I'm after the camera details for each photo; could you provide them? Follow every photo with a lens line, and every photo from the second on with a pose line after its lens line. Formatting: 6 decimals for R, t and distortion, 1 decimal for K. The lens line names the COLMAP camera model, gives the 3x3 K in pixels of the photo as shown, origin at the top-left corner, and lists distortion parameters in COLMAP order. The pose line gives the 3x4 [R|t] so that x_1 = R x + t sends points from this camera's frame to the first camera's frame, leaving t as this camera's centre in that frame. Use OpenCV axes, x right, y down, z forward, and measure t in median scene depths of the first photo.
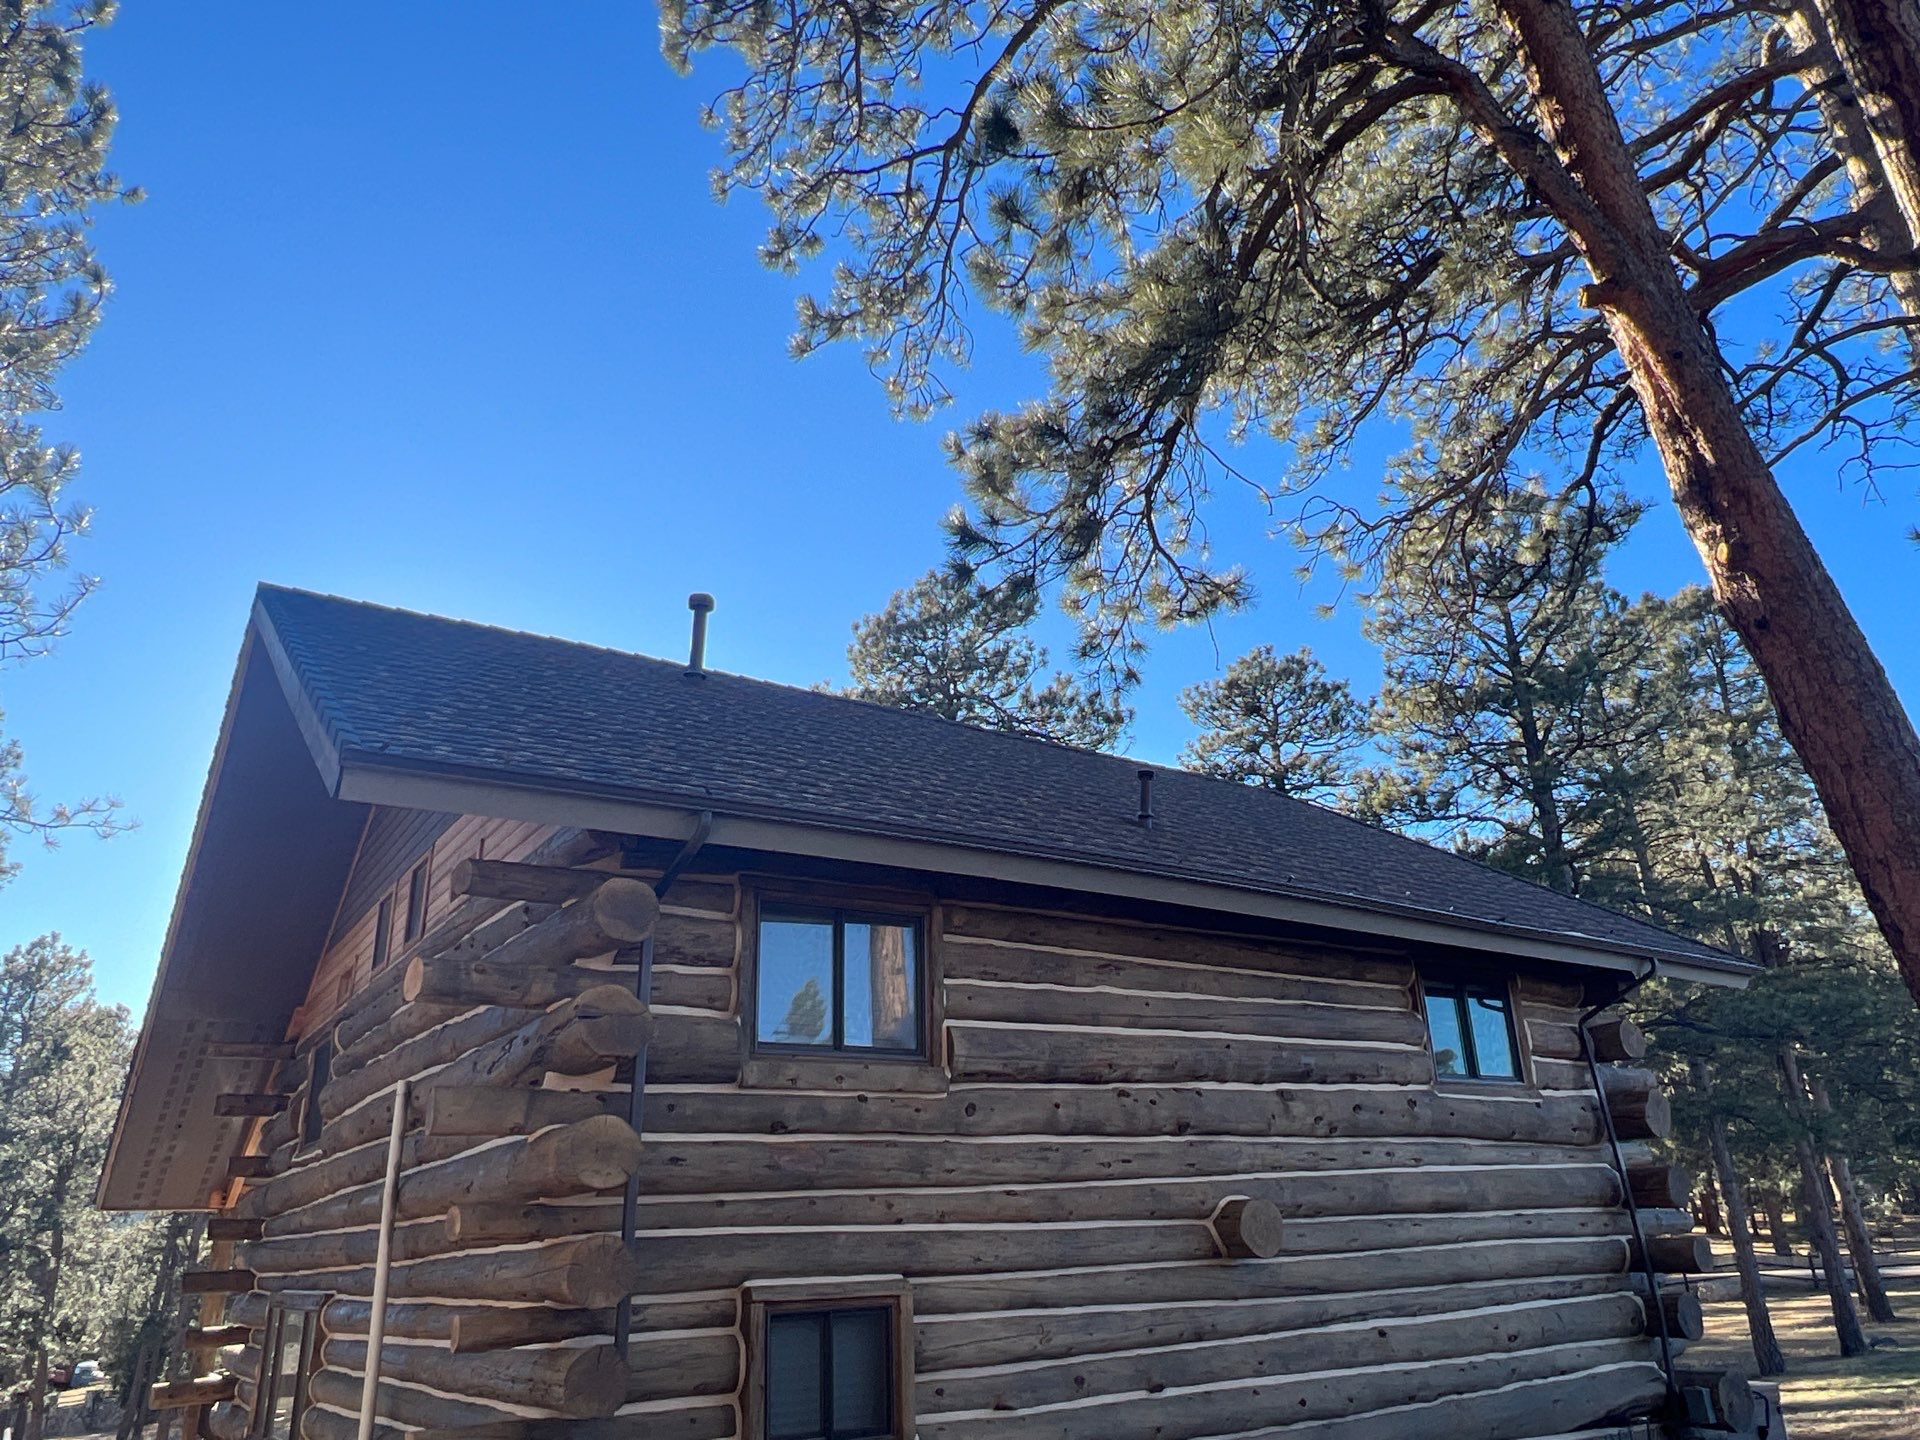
lens RADIAL K [[1326.4, 0, 964.2], [0, 1326.4, 723.0], [0, 0, 1]] dist [-0.003915, -0.002188]
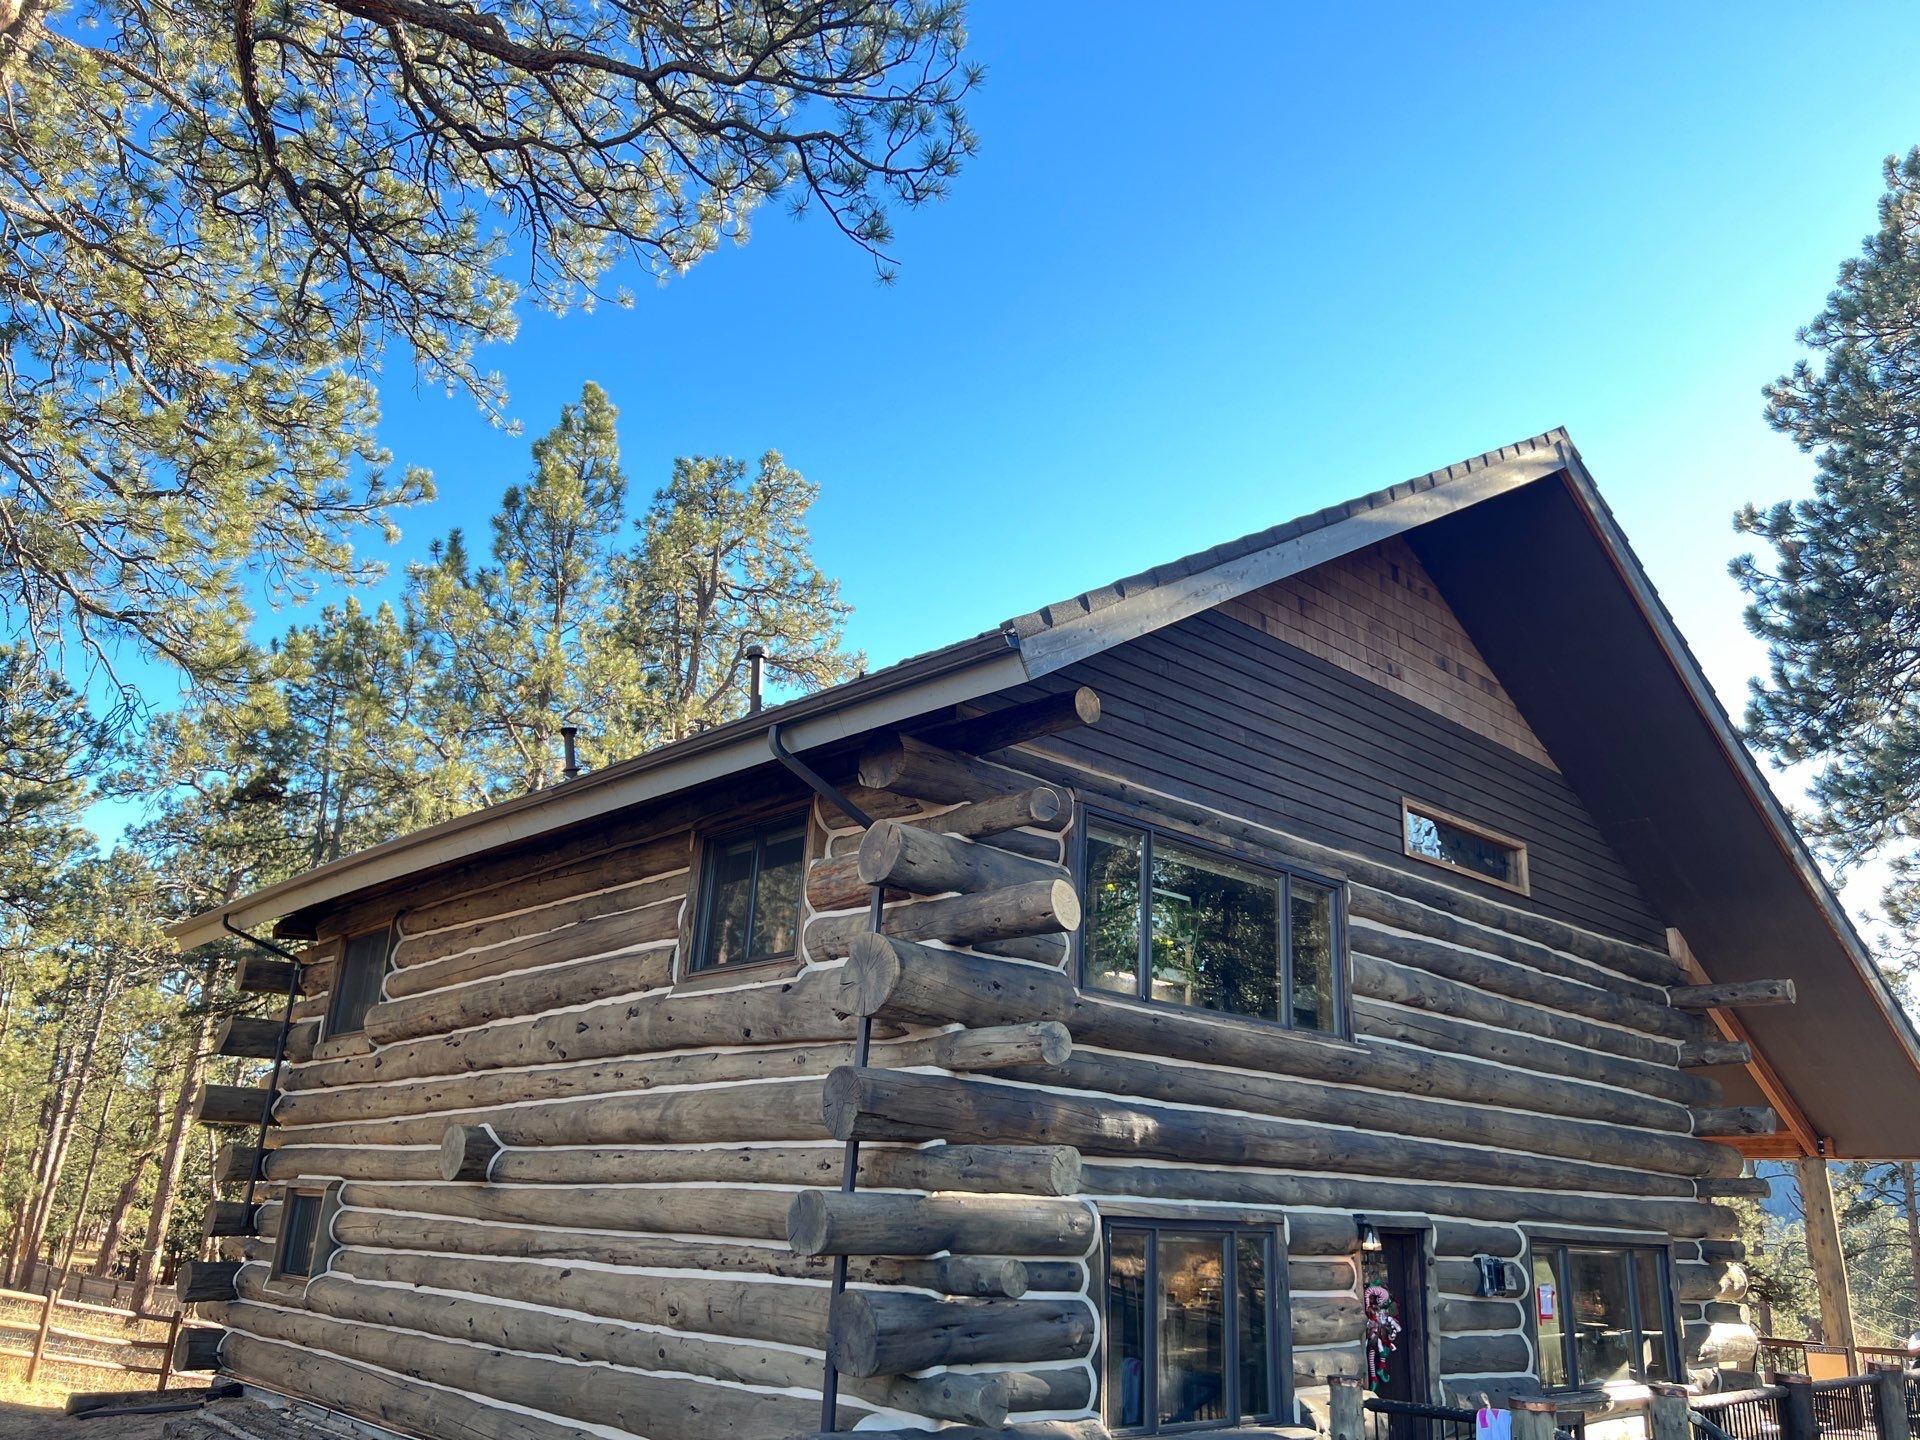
lens RADIAL K [[1460.8, 0, 969.8], [0, 1460.8, 745.6], [0, 0, 1]] dist [0.059838, -0.076079]
pose [[0.155126, -0.266290, -0.951328, 1.370997], [0.308920, 0.927768, -0.209322, 0.415260], [0.938352, -0.261414, 0.226183, 1.104548]]
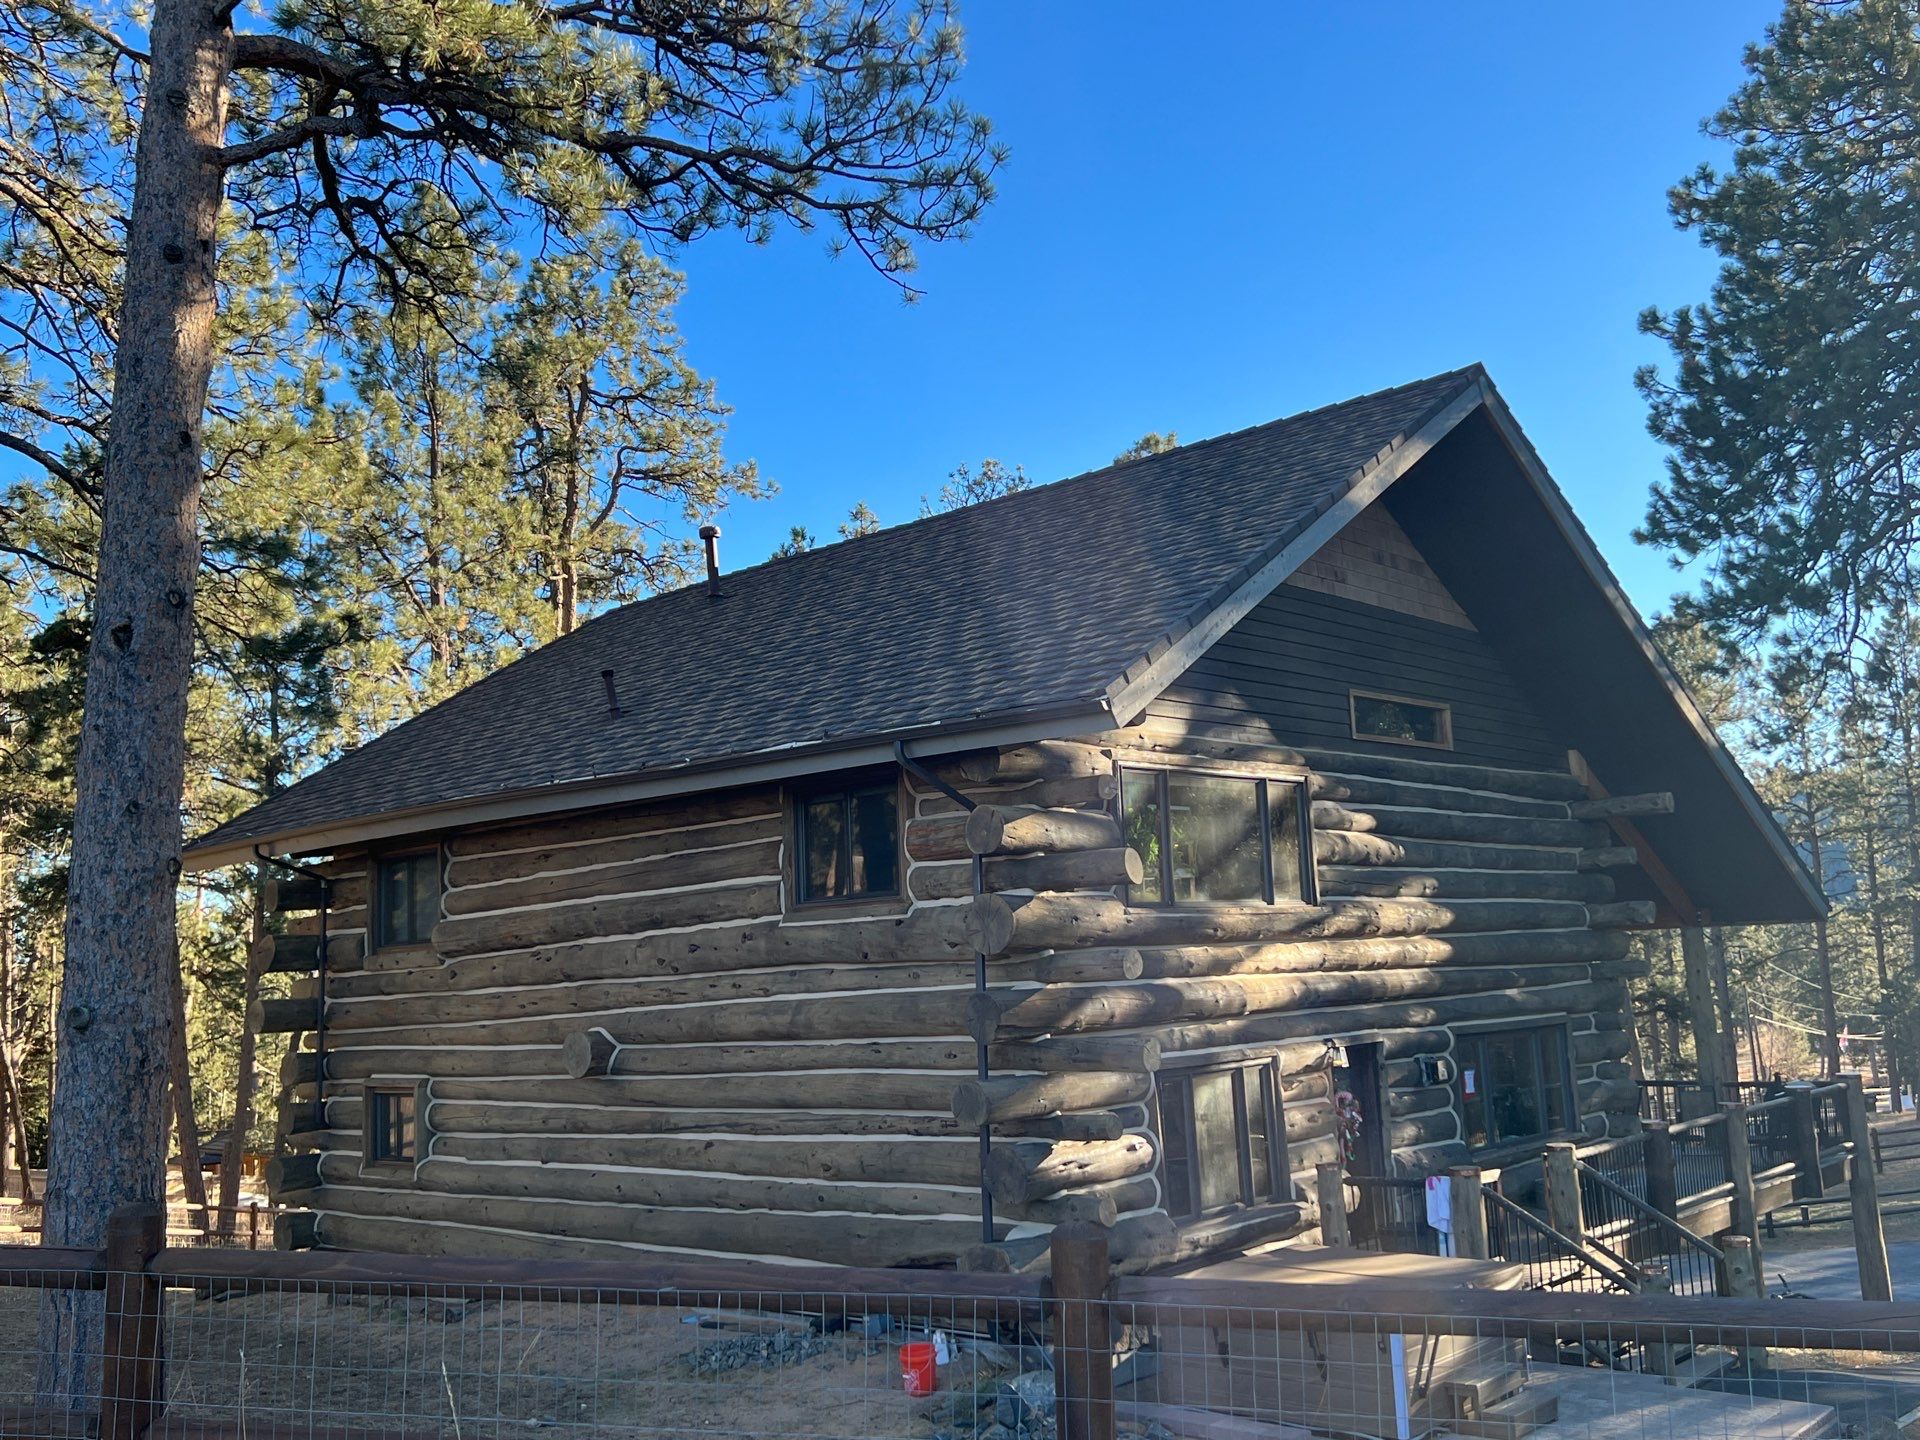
lens RADIAL K [[1785.1, 0, 973.1], [0, 1785.1, 747.5], [0, 0, 1]] dist [0.190838, -0.427929]
pose [[0.251016, -0.102338, -0.962558, 1.822764], [0.383196, 0.923665, 0.001726, 0.232285], [0.888905, -0.369282, 0.271070, 0.894208]]
